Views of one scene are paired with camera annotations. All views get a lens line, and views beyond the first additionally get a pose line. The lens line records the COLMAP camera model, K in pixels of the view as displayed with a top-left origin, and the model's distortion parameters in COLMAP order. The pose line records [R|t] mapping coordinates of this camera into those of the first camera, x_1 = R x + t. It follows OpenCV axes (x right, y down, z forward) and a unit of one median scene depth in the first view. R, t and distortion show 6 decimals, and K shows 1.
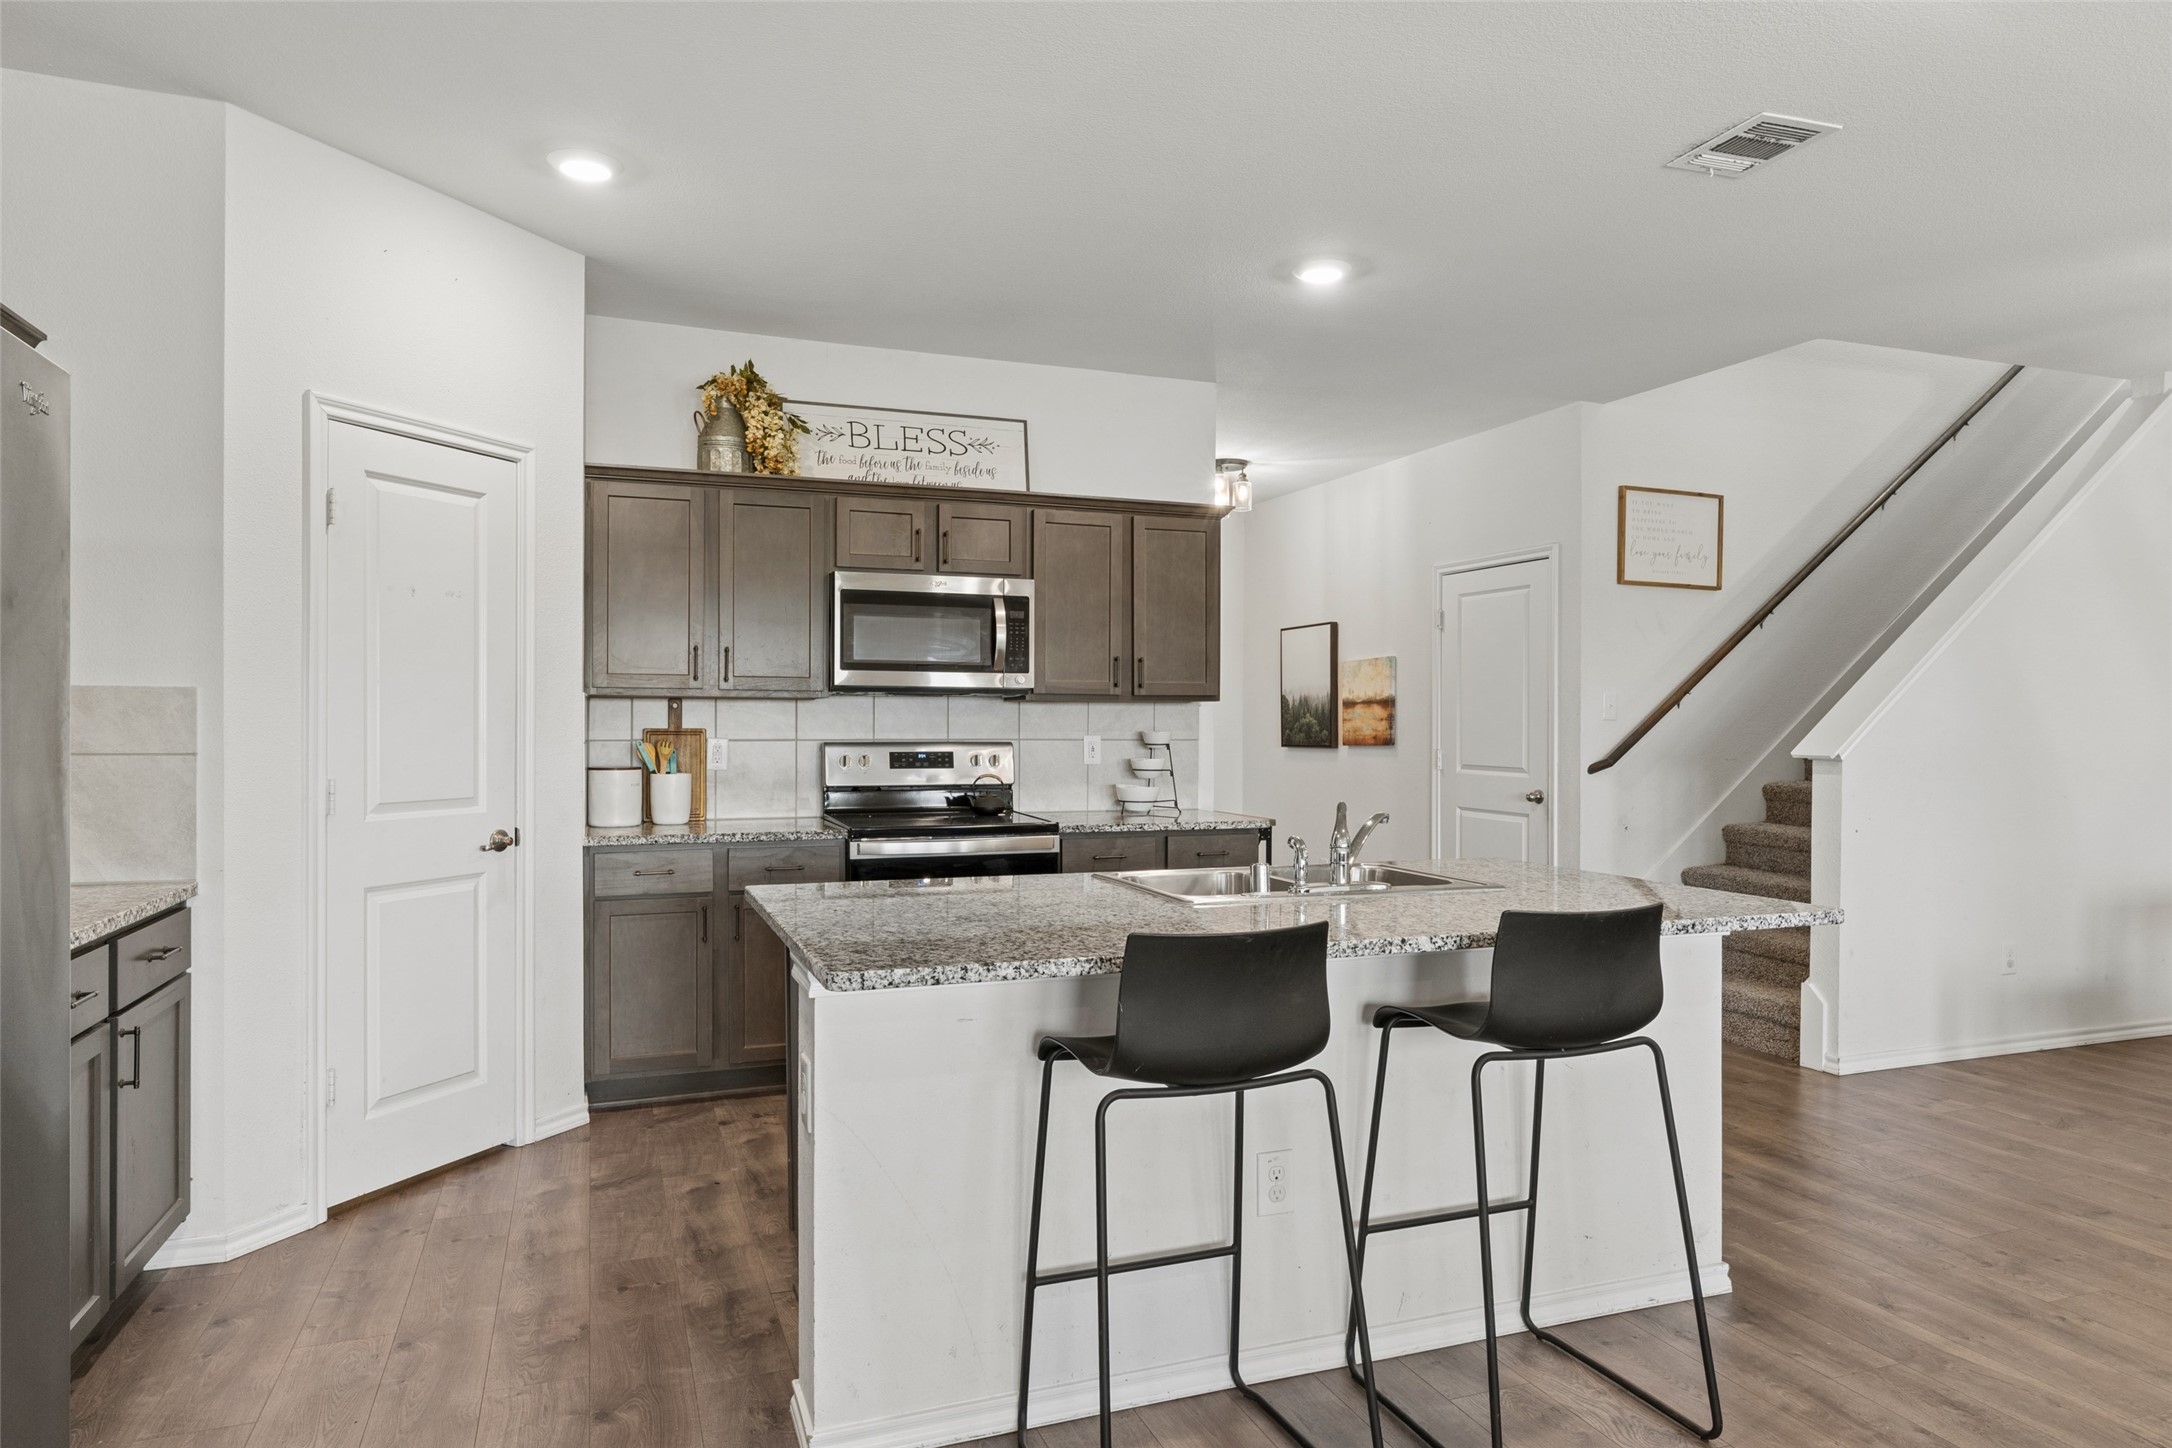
lens RADIAL K [[1308.6, 0, 1064.6], [0, 1308.6, 725.5], [0, 0, 1]] dist [0.000452, -0.001641]
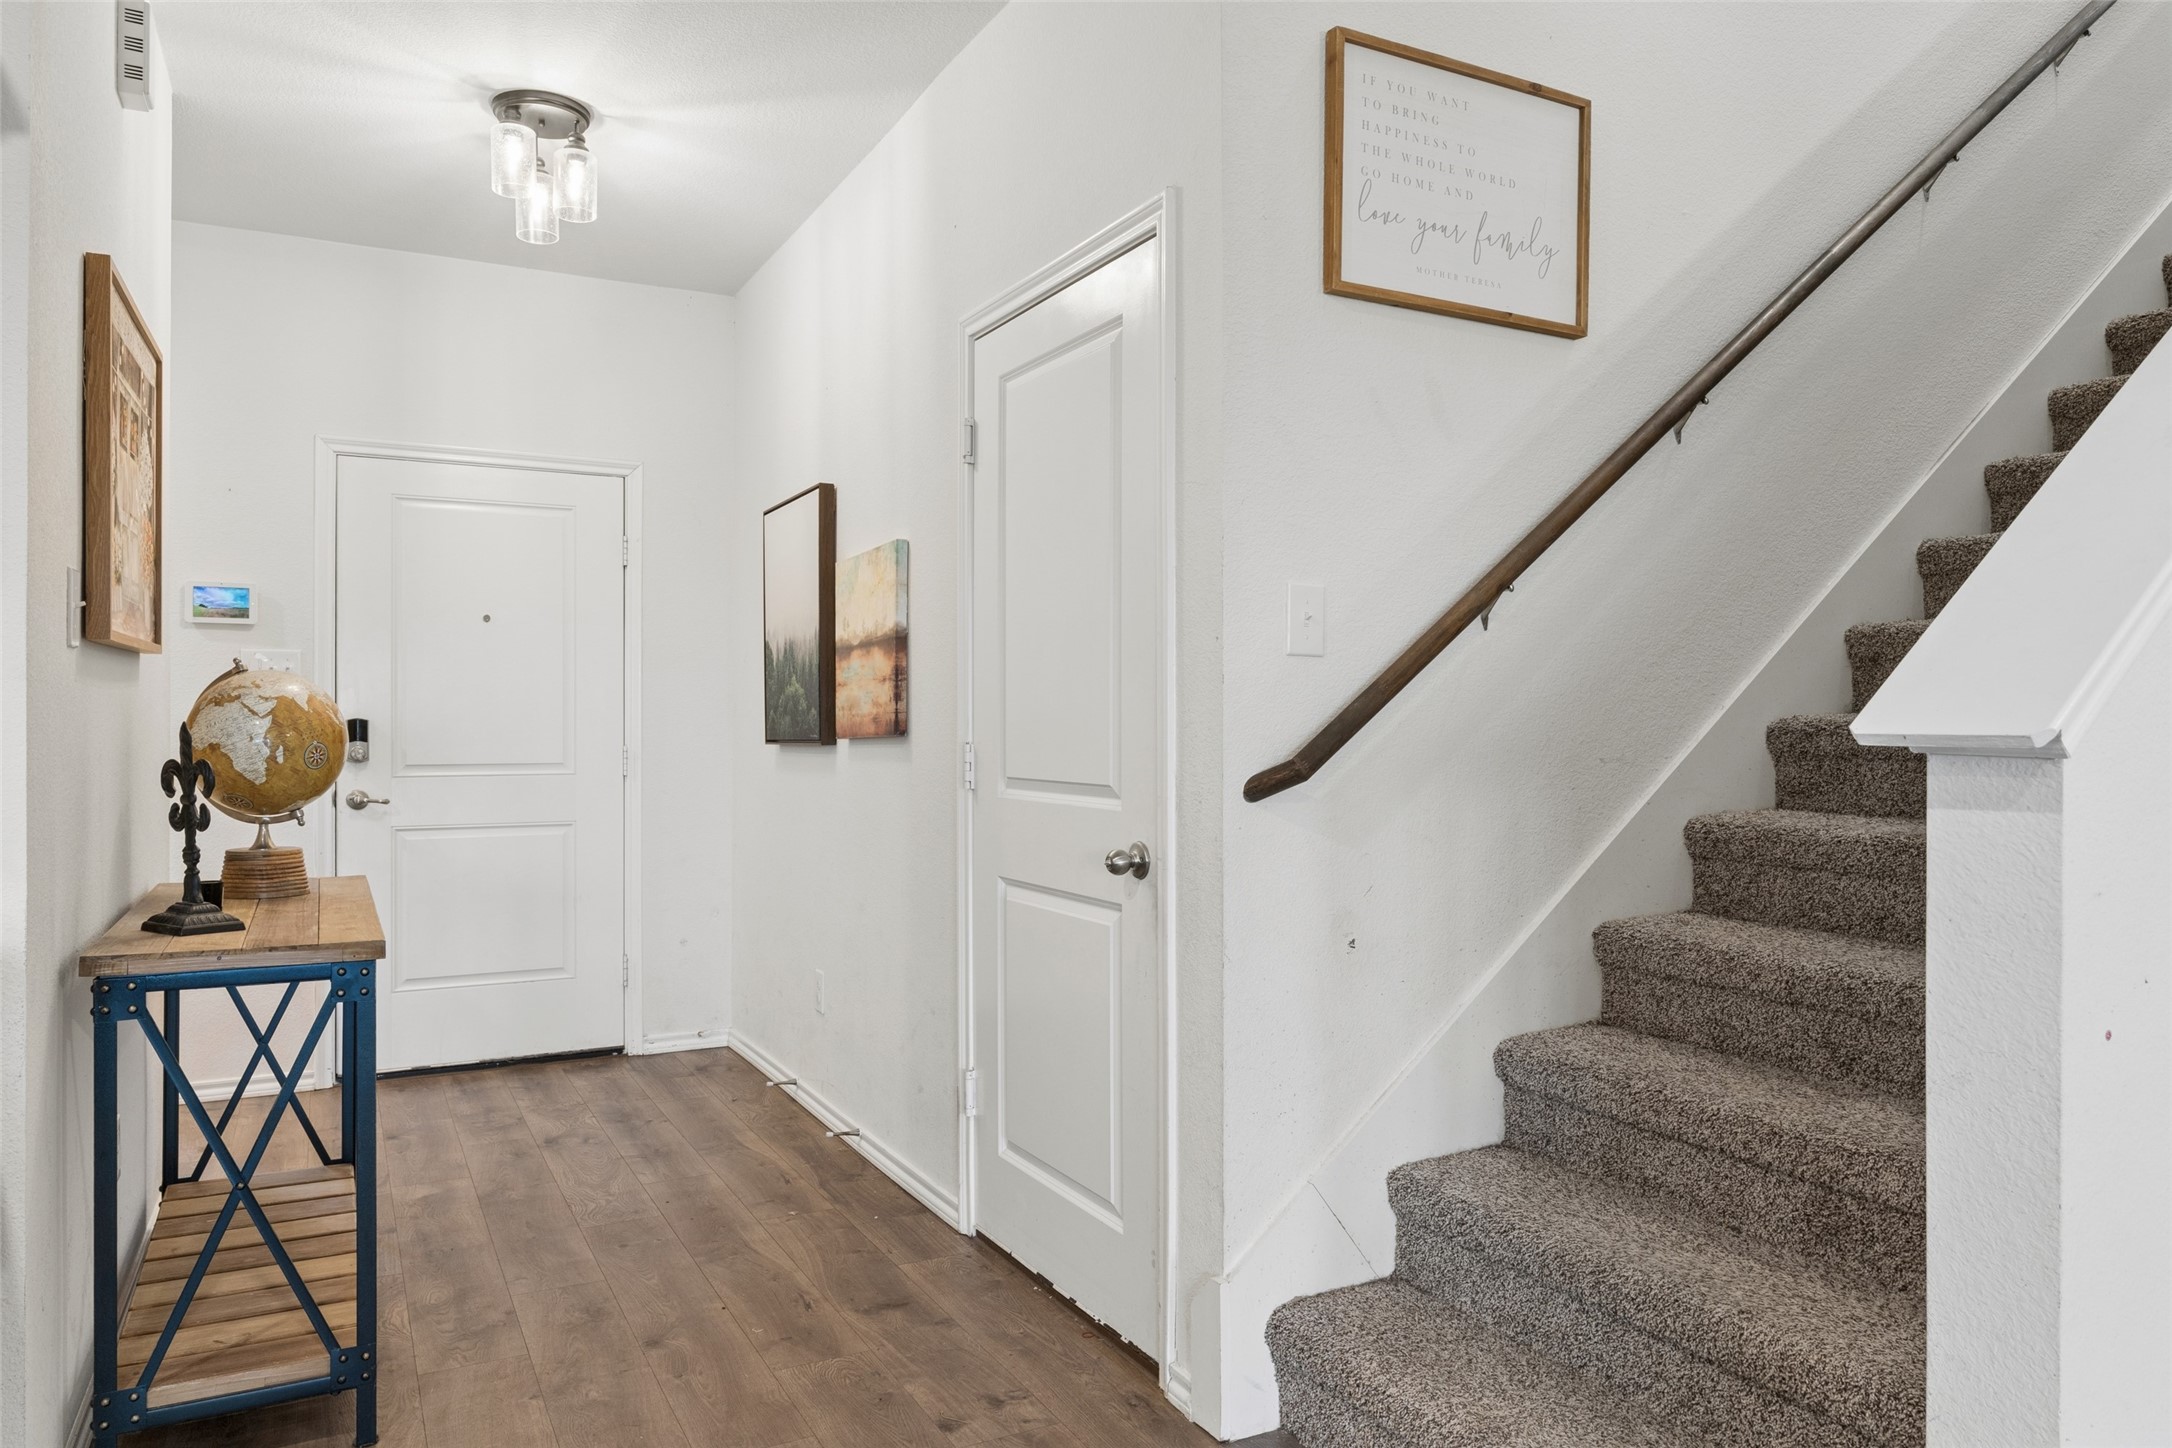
lens RADIAL K [[1439.7, 0, 1053.7], [0, 1439.7, 725.8], [0, 0, 1]] dist [-0.002285, 0.005622]
pose [[0.992841, -0.004117, 0.119373, 0.295746], [0.004570, 0.999983, -0.003520, 0.016848], [-0.119356, 0.004040, 0.992843, 0.600570]]
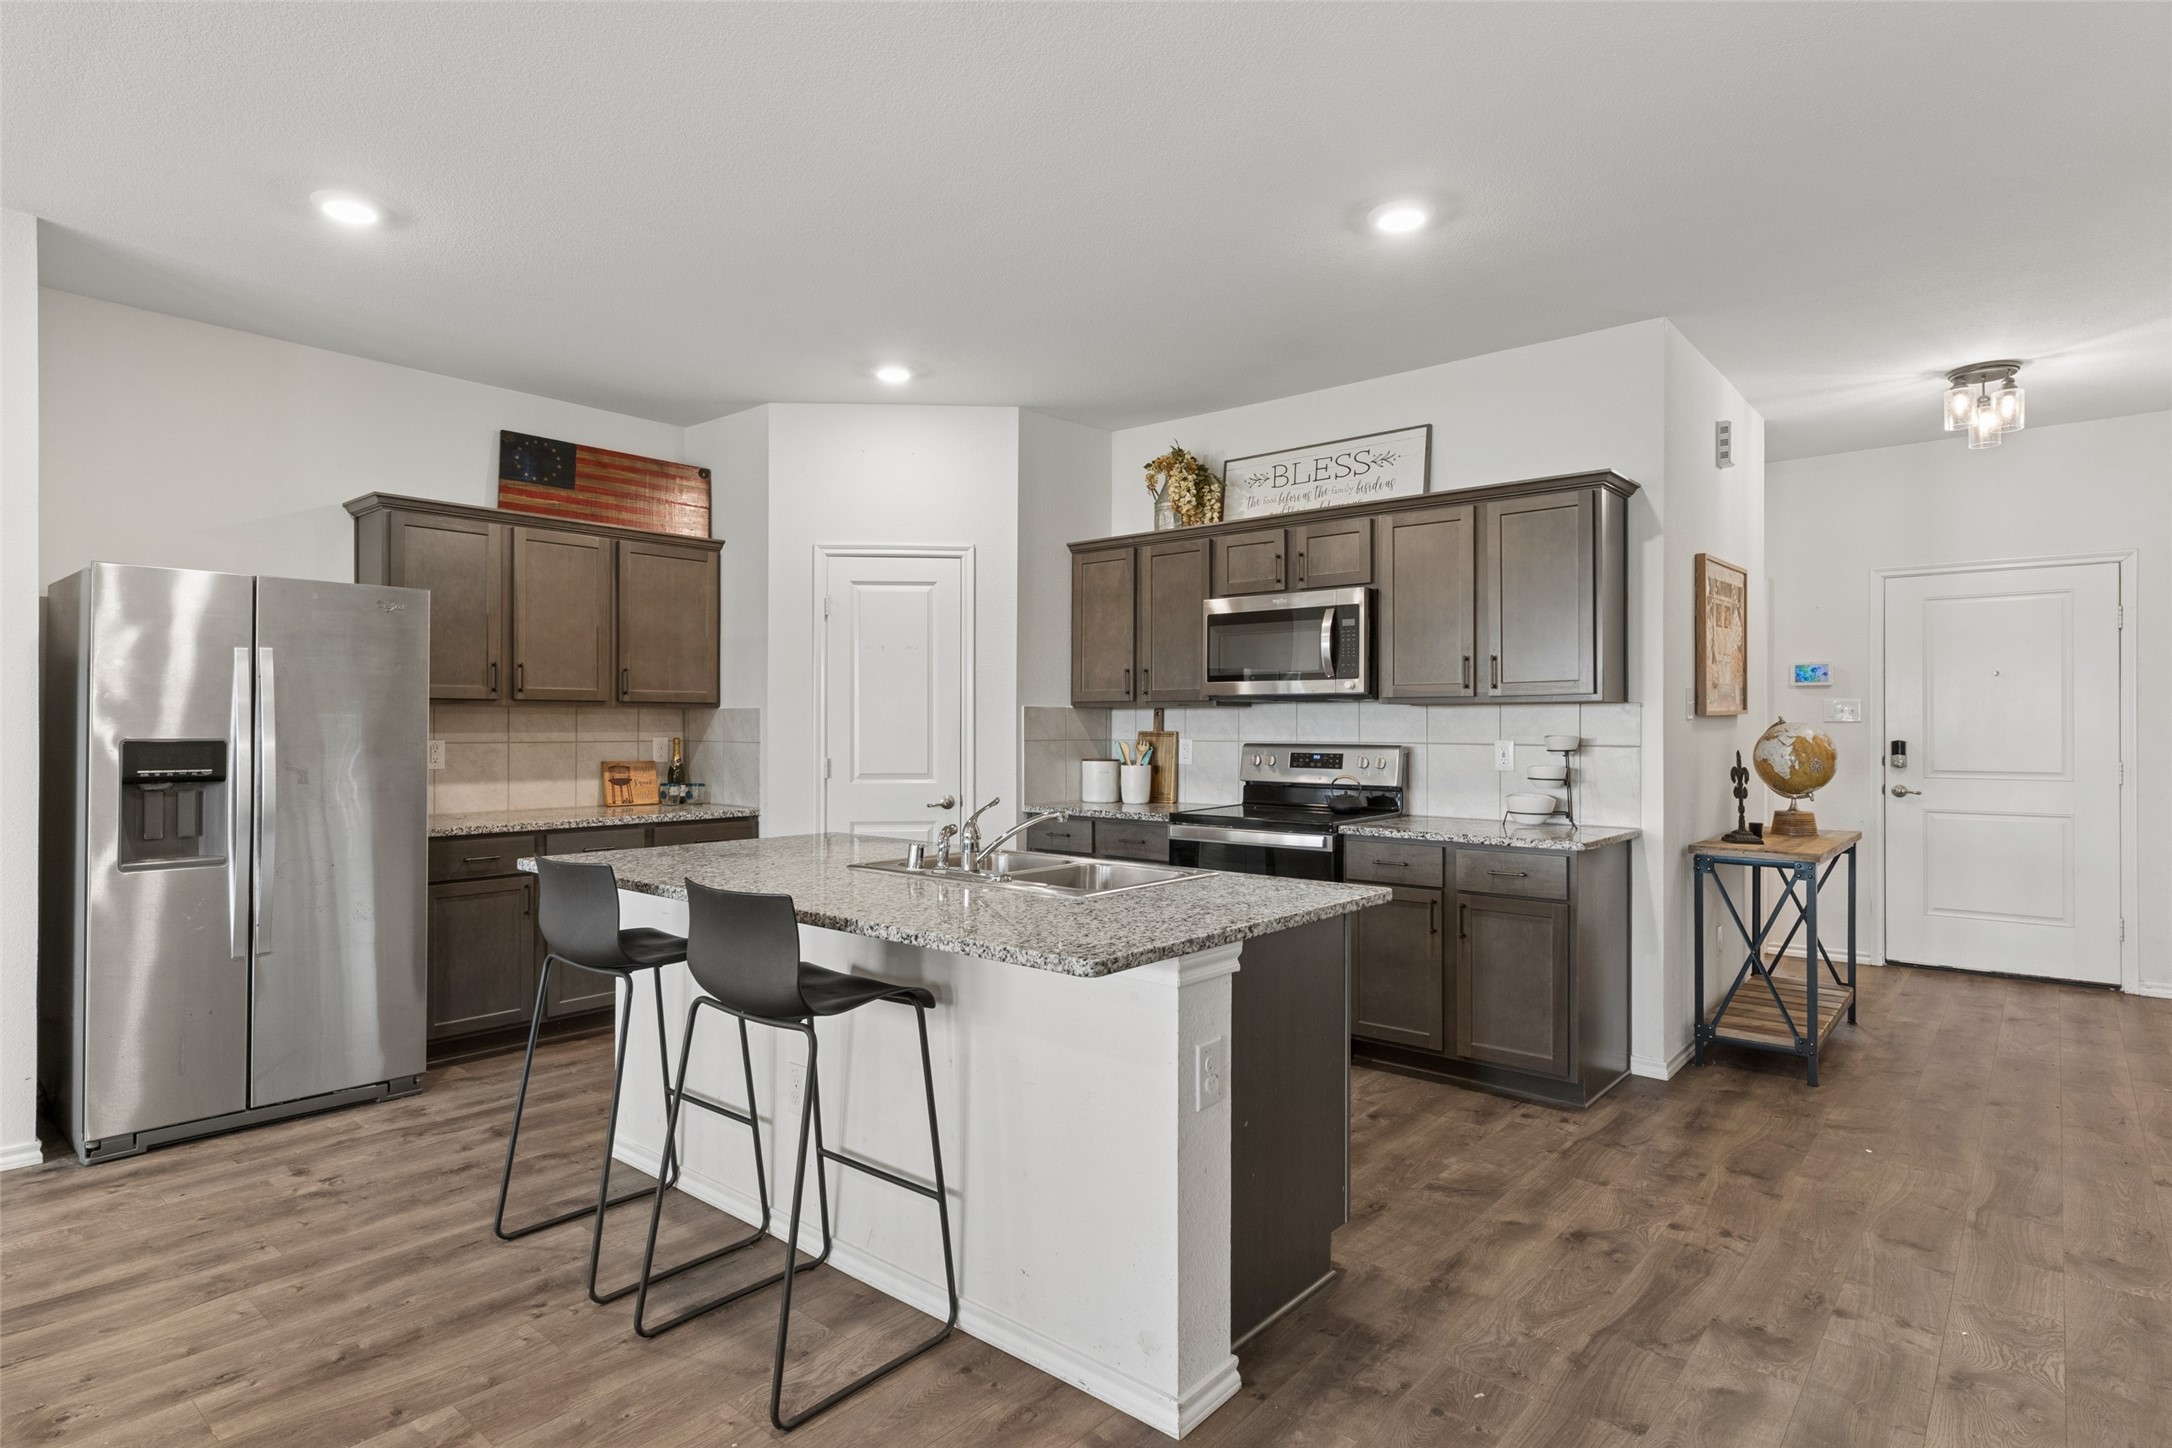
lens RADIAL K [[1145.6, 0, 1048.2], [0, 1145.6, 715.7], [0, 0, 1]] dist [-0.003002, -0.002155]
pose [[0.477852, -0.010362, -0.878379, 0.534836], [-0.002122, 0.999914, -0.012950, 0.001463], [0.878438, 0.008052, 0.477789, 0.293321]]
